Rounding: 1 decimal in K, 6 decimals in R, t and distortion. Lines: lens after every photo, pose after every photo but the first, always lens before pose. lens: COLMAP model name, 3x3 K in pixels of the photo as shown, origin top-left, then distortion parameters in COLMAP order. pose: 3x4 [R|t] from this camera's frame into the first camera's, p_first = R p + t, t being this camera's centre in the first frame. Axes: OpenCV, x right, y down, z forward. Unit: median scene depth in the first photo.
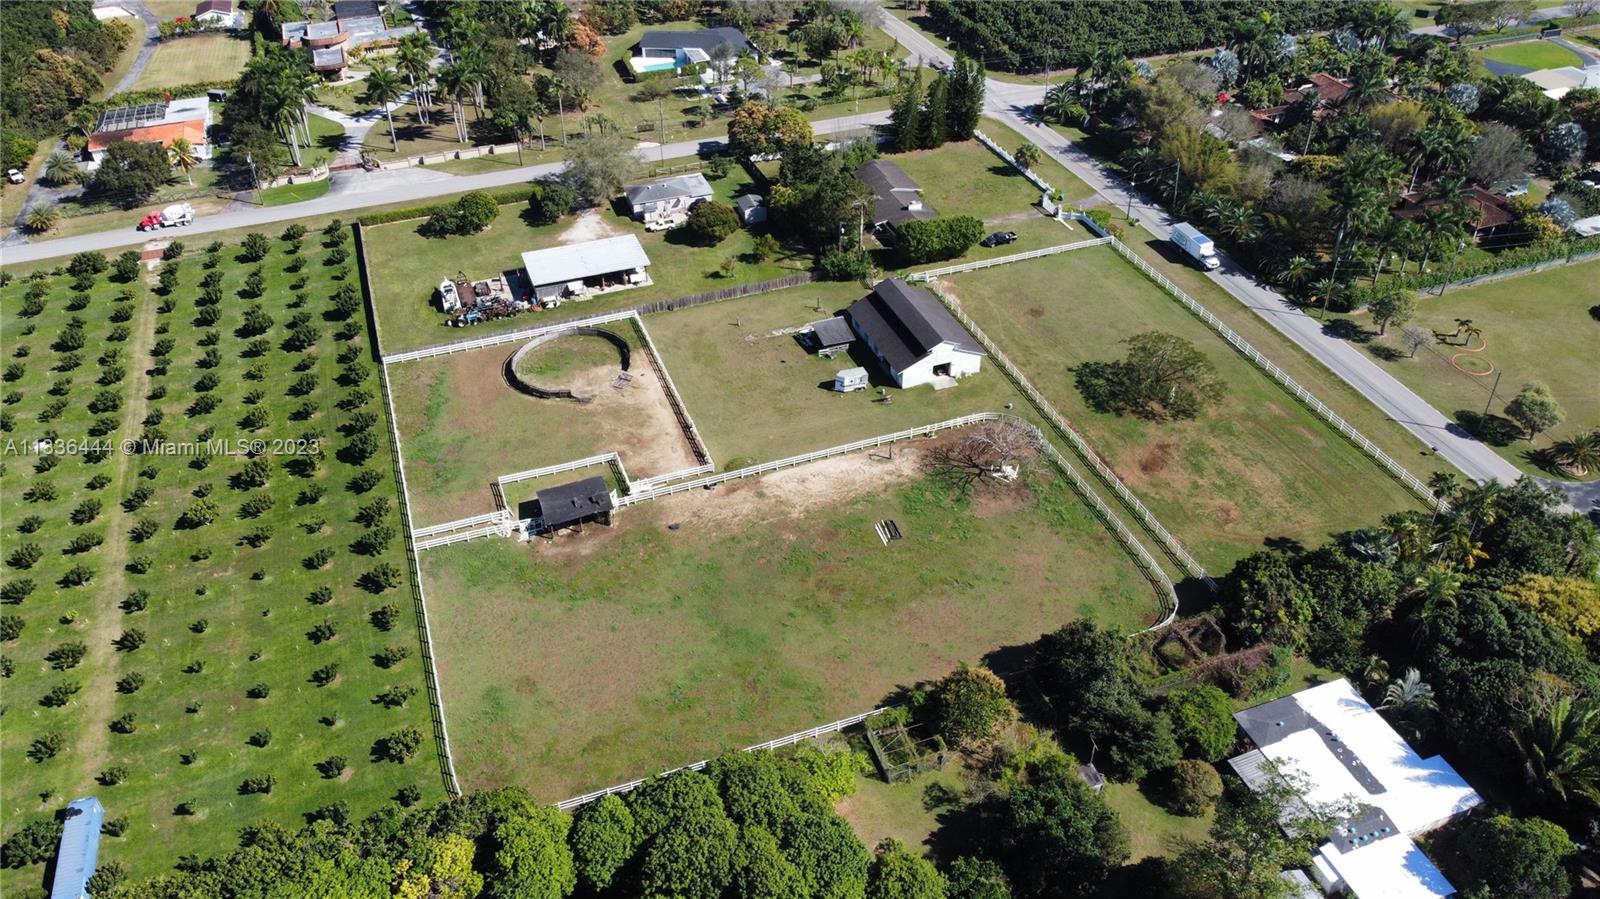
lens RADIAL K [[1209.0, 0, 795.1], [0, 1209.0, 452.0], [0, 0, 1]] dist [-0.002418, 0.002533]
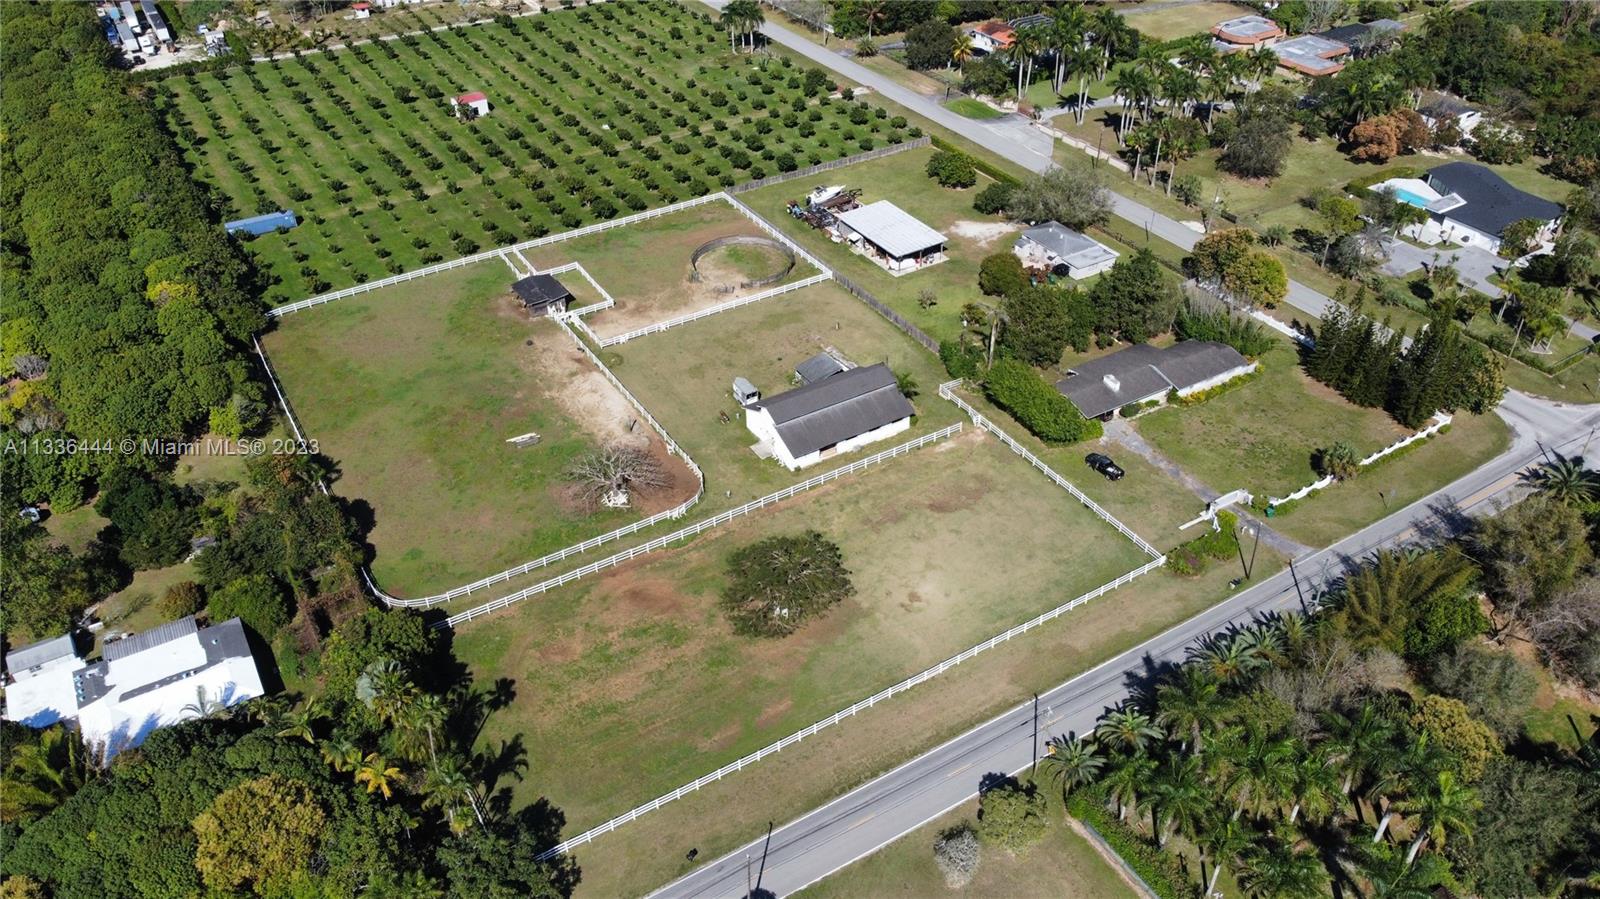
lens RADIAL K [[1209.0, 0, 796.4], [0, 1209.0, 447.3], [0, 0, 1]] dist [-0.002418, 0.002533]
pose [[0.197515, 0.587751, -0.784562, 0.809802], [-0.582355, 0.714152, 0.388394, -0.410587], [0.788575, 0.380180, 0.483335, 0.519240]]
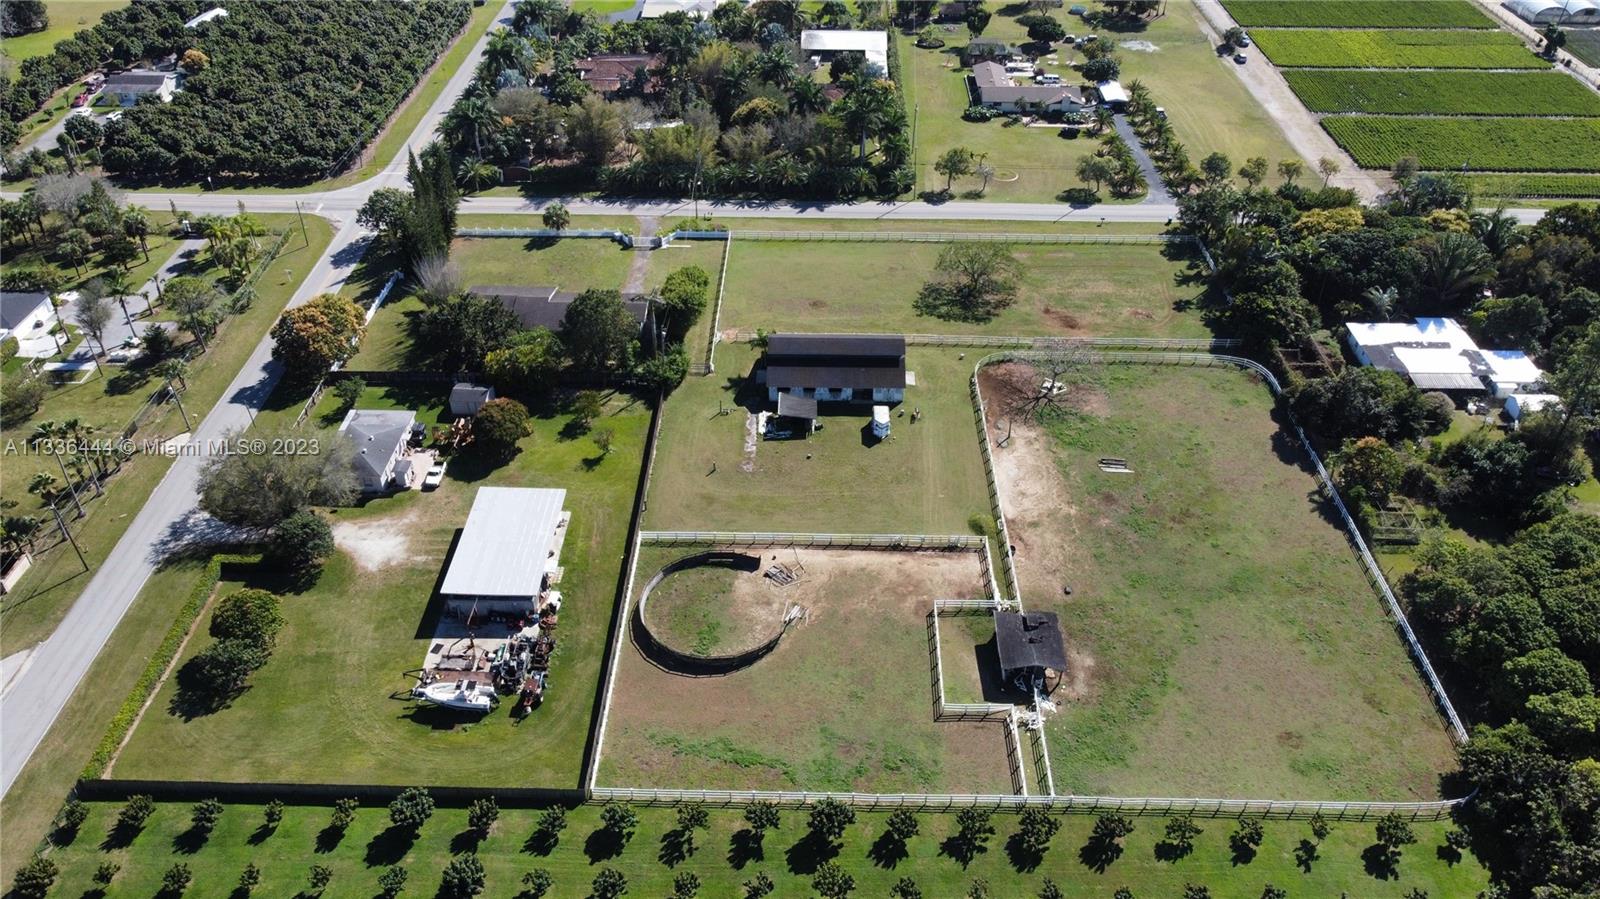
lens RADIAL K [[1209.0, 0, 791.8], [0, 1209.0, 446.4], [0, 0, 1]] dist [-0.002418, 0.002533]
pose [[0.361429, -0.539971, 0.760132, -0.670817], [0.556095, 0.779213, 0.289112, -0.336663], [-0.748417, 0.318212, 0.581905, 0.458666]]
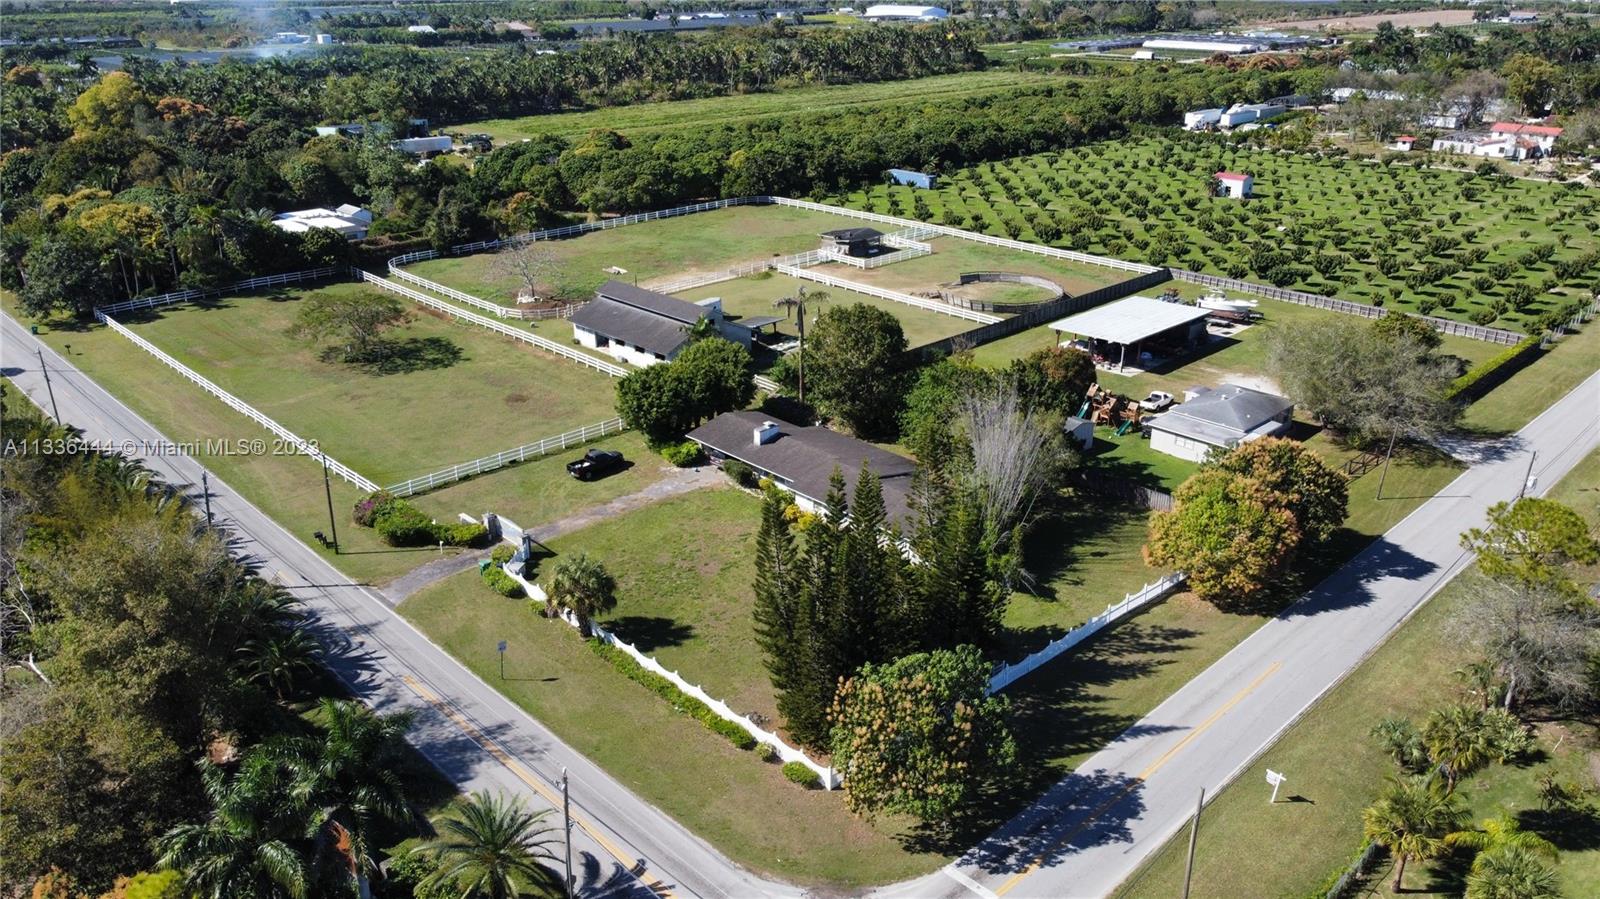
lens RADIAL K [[1209.0, 0, 787.8], [0, 1209.0, 450.2], [0, 0, 1]] dist [-0.002418, 0.002533]
pose [[-0.913299, 0.171726, -0.369317, 0.322762], [-0.230434, 0.529820, 0.816205, -0.710864], [0.335835, 0.830543, -0.444313, 1.403482]]
